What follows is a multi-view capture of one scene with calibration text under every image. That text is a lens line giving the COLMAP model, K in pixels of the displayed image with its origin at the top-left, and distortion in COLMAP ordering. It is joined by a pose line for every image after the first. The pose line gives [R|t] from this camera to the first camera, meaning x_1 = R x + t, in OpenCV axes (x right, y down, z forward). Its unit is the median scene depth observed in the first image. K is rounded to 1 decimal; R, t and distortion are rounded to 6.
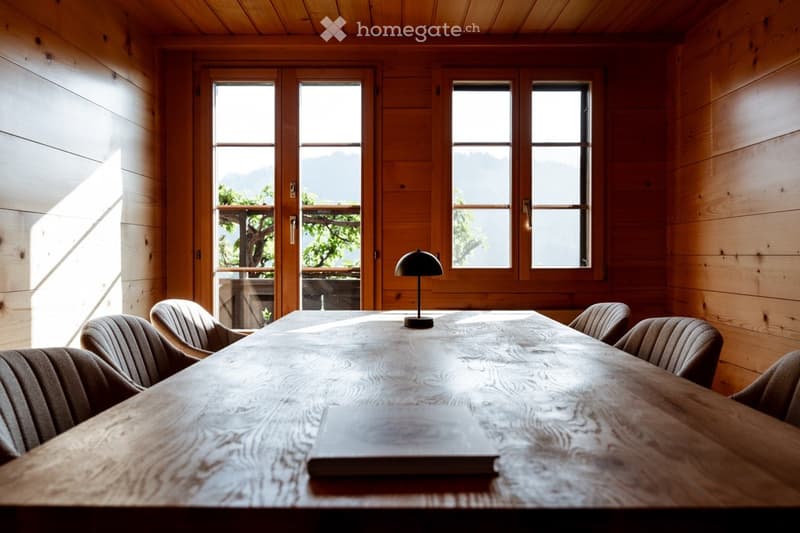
lens RADIAL K [[668.6, 0, 396.7], [0, 668.6, 283.0], [0, 0, 1]] dist [-0.006858, -0.004540]
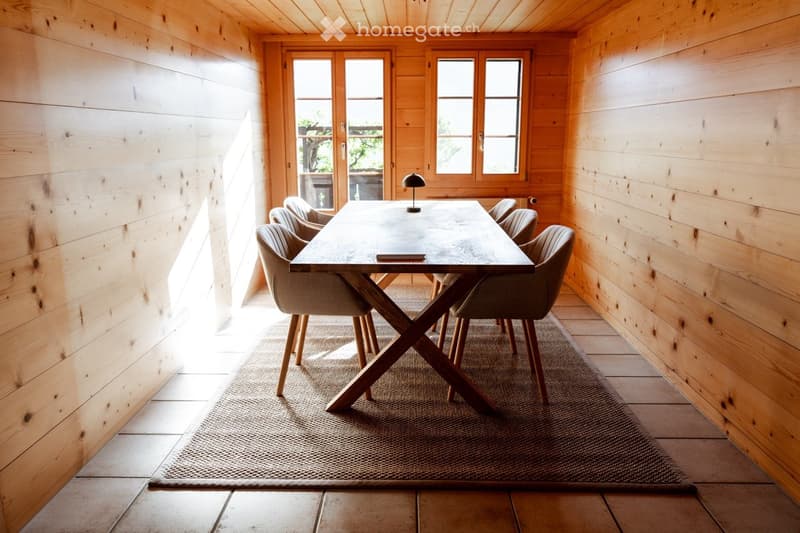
lens RADIAL K [[545.9, 0, 400.0], [0, 545.9, 266.5], [0, 0, 1]] dist [-0.007367, -0.002702]
pose [[0.999895, 0.003013, -0.014151, 0.009666], [-0.000271, 0.981799, 0.189923, -0.053613], [0.014466, -0.189899, 0.981697, -0.419902]]
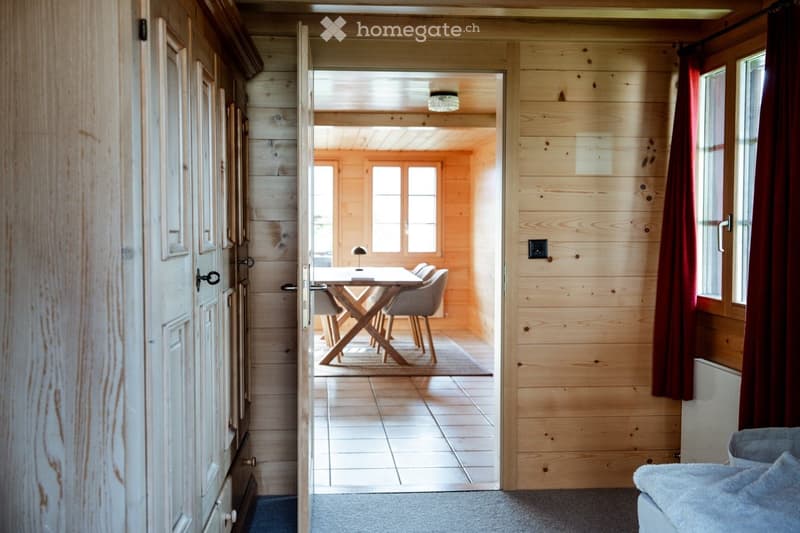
lens RADIAL K [[899.5, 0, 400.0], [0, 899.5, 266.5], [0, 0, 1]] dist [-0.005305, -0.004079]
pose [[0.996015, 0.002819, 0.089147, -0.093289], [-0.003003, 0.999994, 0.001929, 0.022153], [-0.089141, -0.002189, 0.996017, -1.965979]]
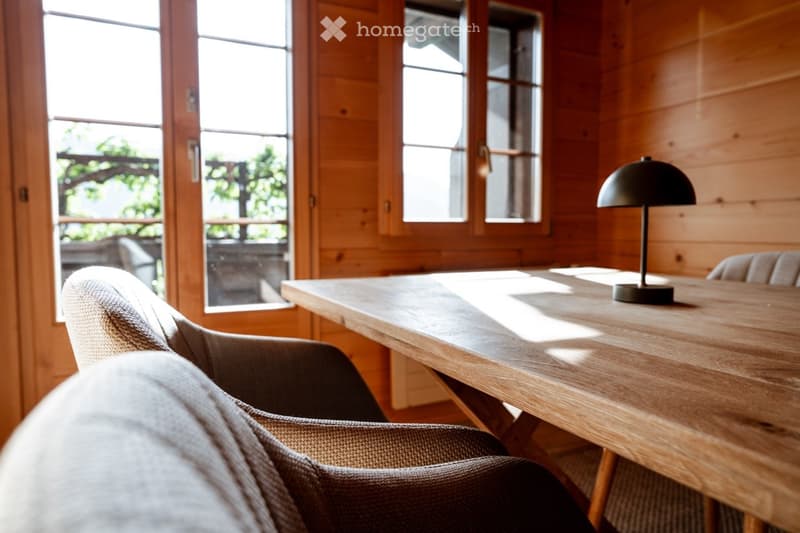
lens RADIAL K [[545.9, 0, 400.0], [0, 545.9, 266.5], [0, 0, 1]] dist [-0.007367, -0.002702]
pose [[0.897841, -0.031779, 0.439172, -0.208387], [0.020133, 0.999312, 0.031151, 0.011004], [-0.439860, -0.019127, 0.897863, 0.418889]]
